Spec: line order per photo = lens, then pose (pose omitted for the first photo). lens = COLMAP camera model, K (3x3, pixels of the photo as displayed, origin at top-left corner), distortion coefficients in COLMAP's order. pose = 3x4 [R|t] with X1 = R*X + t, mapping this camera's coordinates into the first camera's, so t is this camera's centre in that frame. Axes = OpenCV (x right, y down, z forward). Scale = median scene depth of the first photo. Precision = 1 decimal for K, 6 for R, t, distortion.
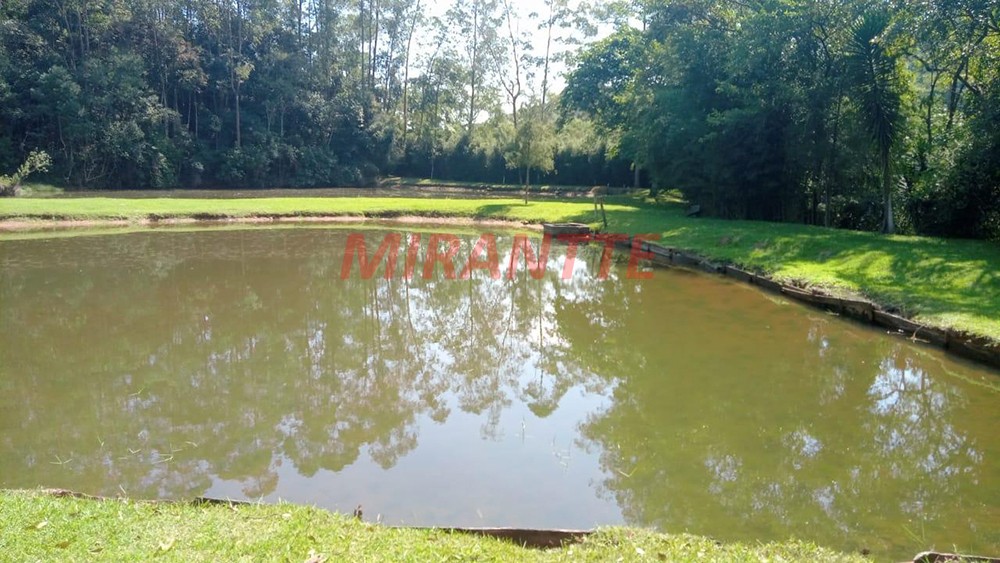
lens RADIAL K [[731.6, 0, 500.0], [0, 731.6, 281.5], [0, 0, 1]] dist [0.014427, -0.031886]
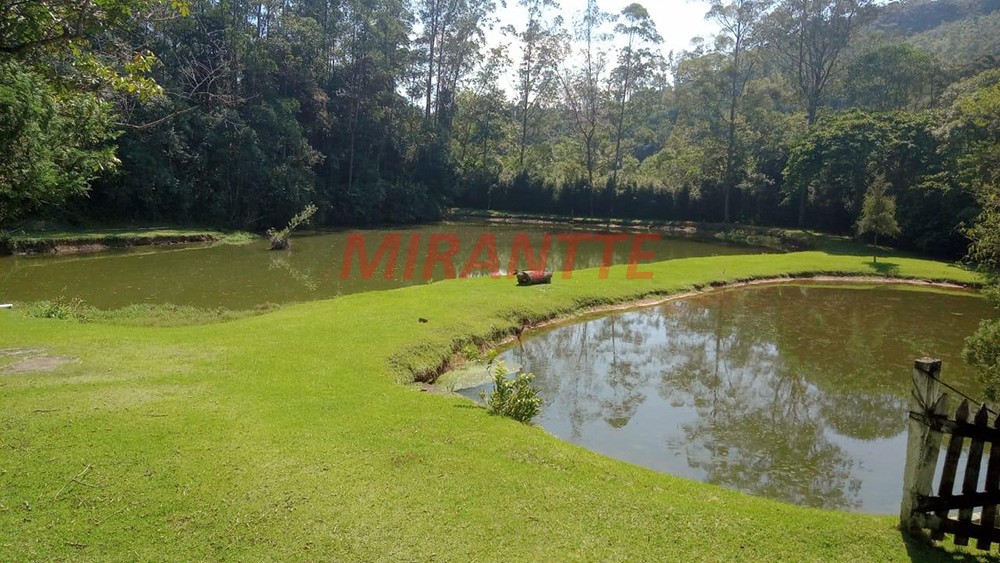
lens RADIAL K [[736.6, 0, 500.0], [0, 736.6, 281.5], [0, 0, 1]] dist [0.004344, -0.001353]
pose [[0.969807, -0.028246, 0.242231, -0.962871], [0.029841, 0.999550, -0.002920, -0.092444], [-0.242040, 0.010060, 0.970214, -0.091658]]
